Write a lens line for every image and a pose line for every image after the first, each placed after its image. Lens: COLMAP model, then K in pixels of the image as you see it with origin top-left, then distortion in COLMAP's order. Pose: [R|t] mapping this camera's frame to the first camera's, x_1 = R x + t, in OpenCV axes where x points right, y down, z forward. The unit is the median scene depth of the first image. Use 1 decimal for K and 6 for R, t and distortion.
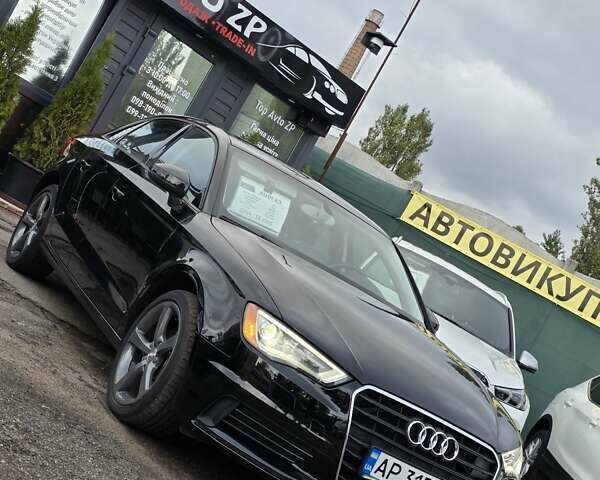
lens RADIAL K [[1053.9, 0, 311.2], [0, 1053.9, 219.8], [0, 0, 1]] dist [0.240254, -0.772015]
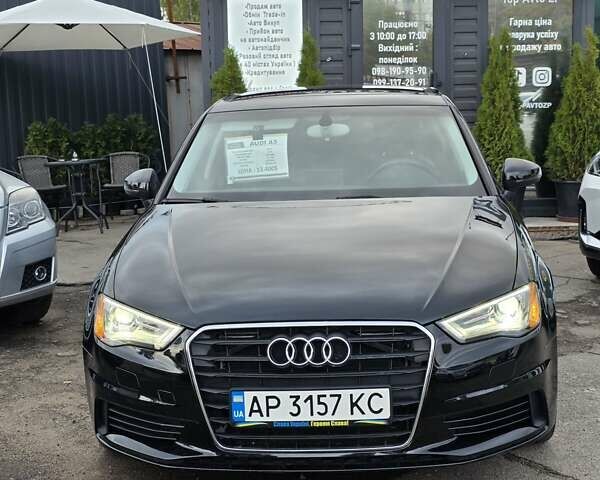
lens RADIAL K [[1053.9, 0, 311.2], [0, 1053.9, 219.8], [0, 0, 1]] dist [0.240254, -0.772015]
pose [[0.724715, -0.442892, -0.527858, 0.267042], [0.460032, 0.881325, -0.107870, 0.093173], [0.512989, -0.164657, 0.842455, 0.147970]]
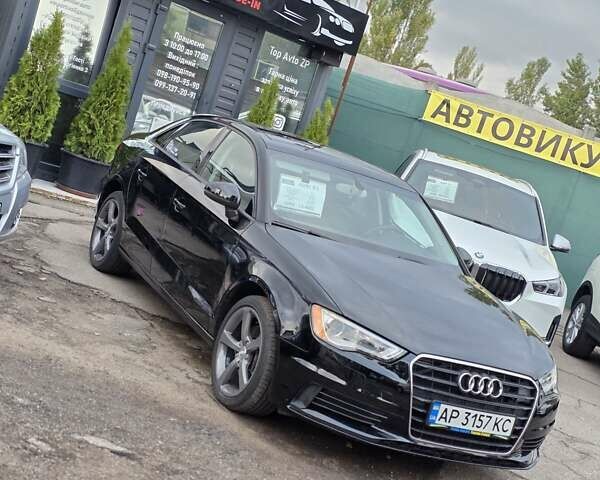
lens RADIAL K [[1053.9, 0, 311.2], [0, 1053.9, 219.8], [0, 0, 1]] dist [0.240254, -0.772015]
pose [[0.981250, -0.187421, -0.044958, 0.005654], [0.191558, 0.974108, 0.120076, -0.074982], [0.021289, -0.126437, 0.991746, -0.093639]]
